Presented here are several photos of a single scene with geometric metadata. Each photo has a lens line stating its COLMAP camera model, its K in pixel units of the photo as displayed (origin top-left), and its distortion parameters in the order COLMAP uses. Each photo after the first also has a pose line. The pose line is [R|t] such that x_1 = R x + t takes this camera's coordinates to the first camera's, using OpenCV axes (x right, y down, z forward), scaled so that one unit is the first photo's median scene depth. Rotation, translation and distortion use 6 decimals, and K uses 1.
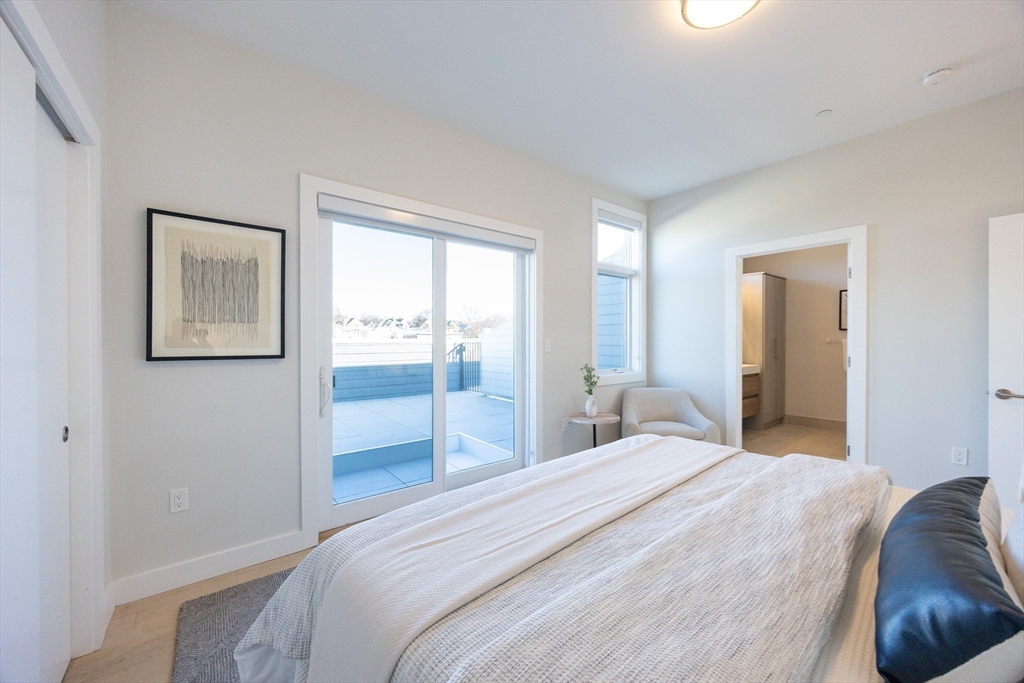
lens RADIAL K [[394.7, 0, 527.1], [0, 394.7, 342.5], [0, 0, 1]] dist [-0.001976, -0.000041]
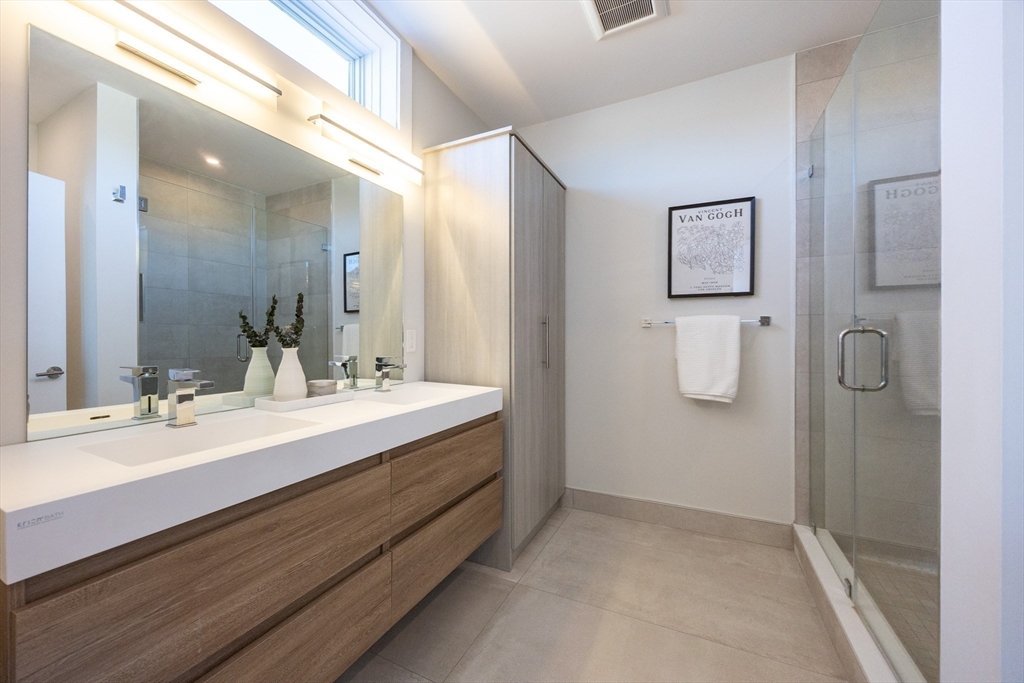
lens RADIAL K [[394.7, 0, 502.2], [0, 394.7, 336.6], [0, 0, 1]] dist [-0.001976, -0.000041]
pose [[0.920377, 0.000475, 0.391033, 1.160182], [0.003873, 0.999939, -0.010330, 0.037104], [-0.391014, 0.011022, 0.920319, 1.728950]]
